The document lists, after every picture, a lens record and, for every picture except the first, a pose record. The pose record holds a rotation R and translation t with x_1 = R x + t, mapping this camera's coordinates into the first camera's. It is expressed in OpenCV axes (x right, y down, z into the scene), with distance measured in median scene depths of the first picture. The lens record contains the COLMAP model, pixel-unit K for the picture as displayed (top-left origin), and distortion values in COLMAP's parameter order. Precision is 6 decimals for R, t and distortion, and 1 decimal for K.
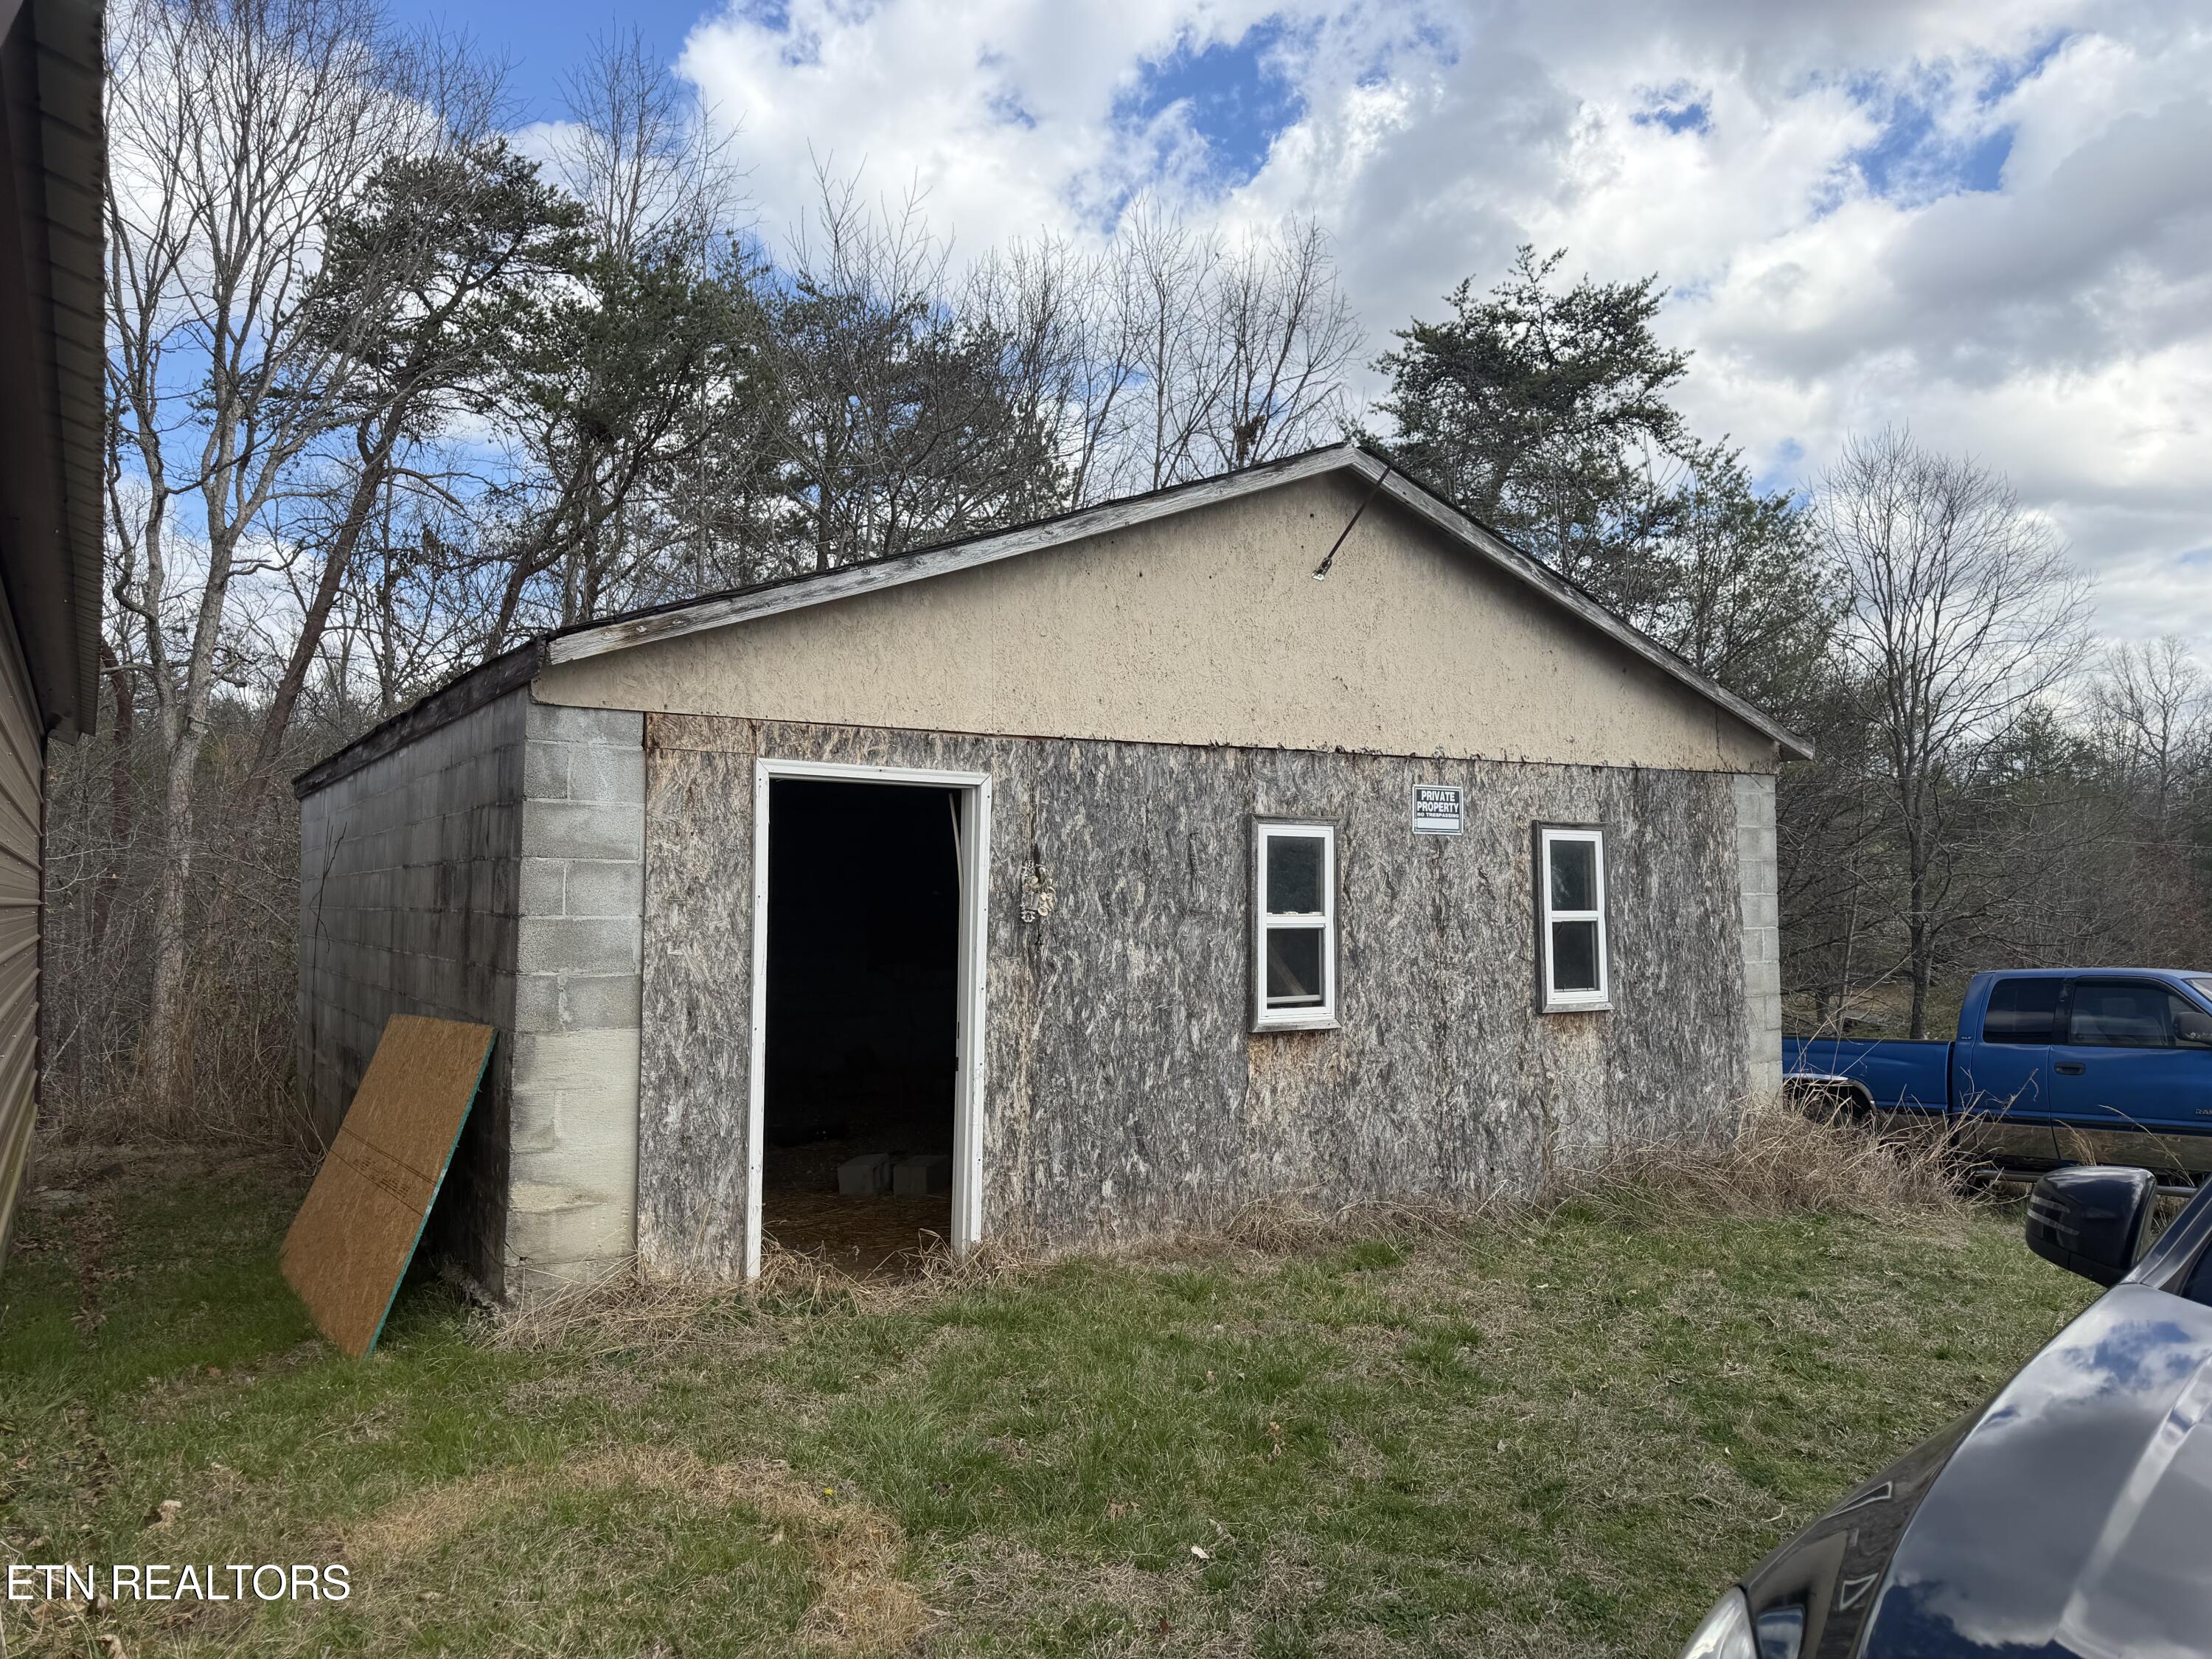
lens RADIAL K [[1531.3, 0, 1109.9], [0, 1531.3, 821.2], [0, 0, 1]] dist [0.006529, -0.010401]
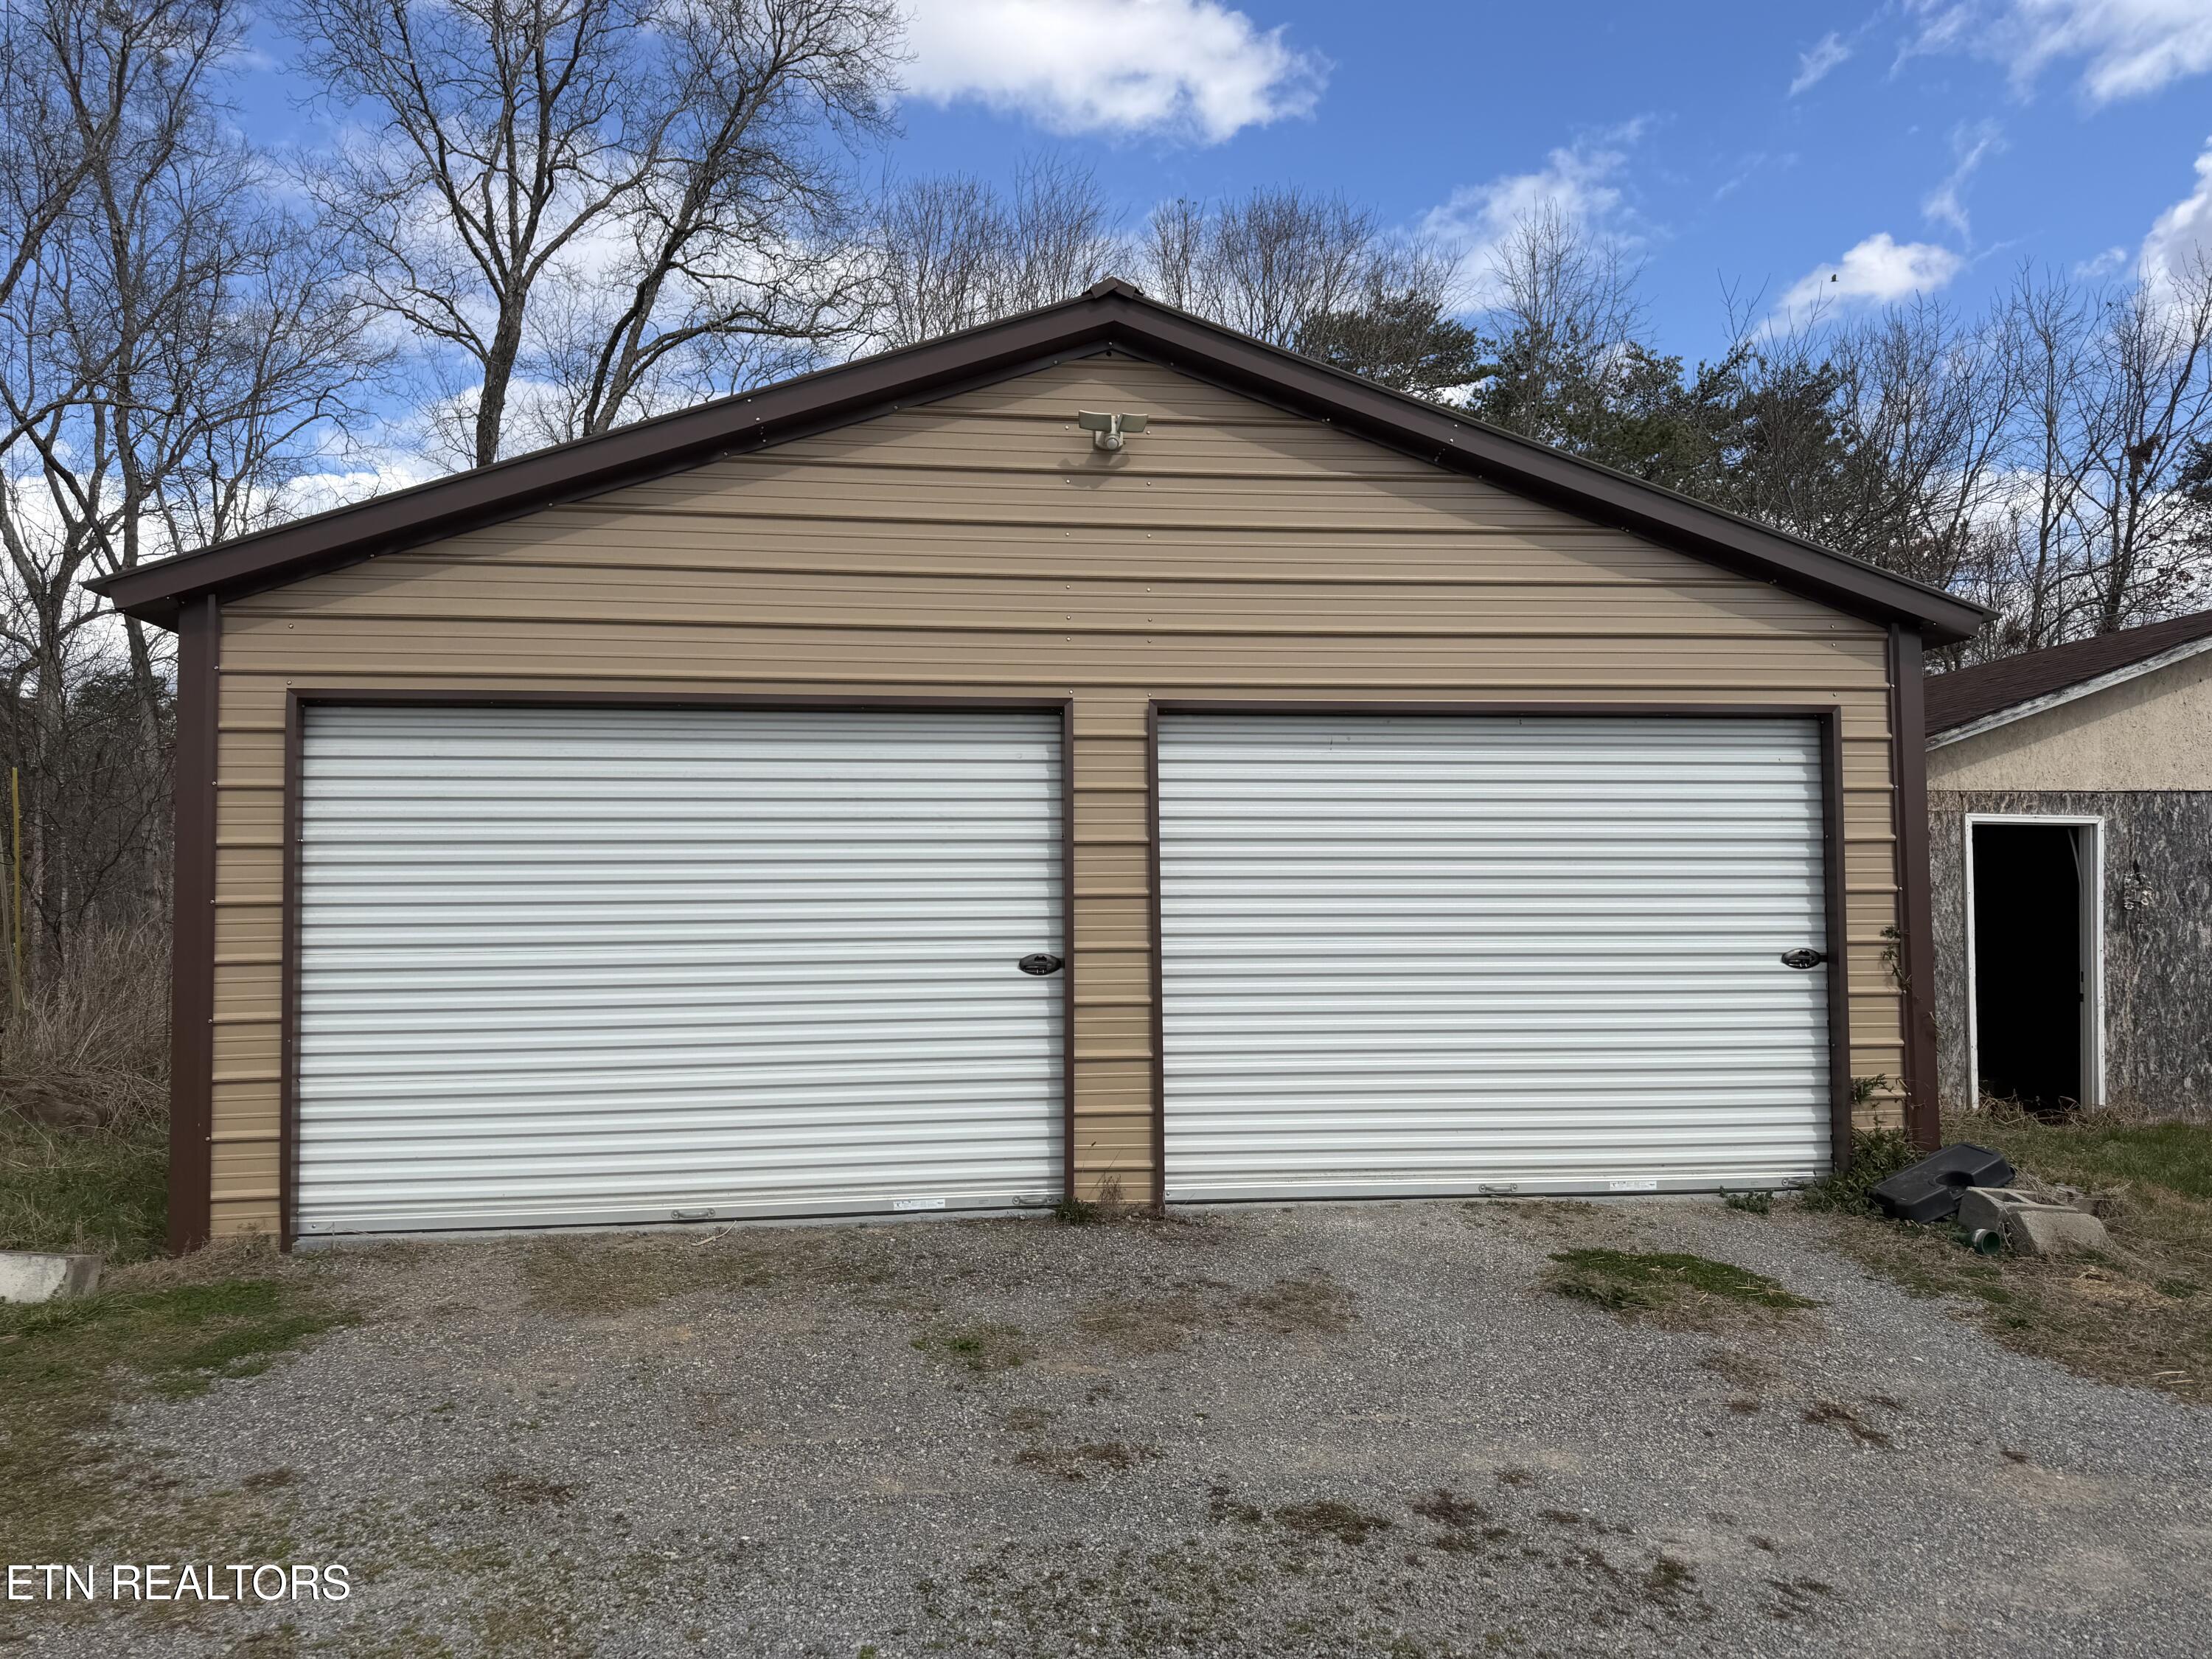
lens RADIAL K [[1531.3, 0, 1097.6], [0, 1531.3, 842.4], [0, 0, 1]] dist [0.006529, -0.010401]
pose [[0.892437, -0.020516, -0.450706, -0.291264], [0.022662, 0.999743, -0.000634, -0.026478], [0.450603, -0.009649, 0.892672, -0.896816]]
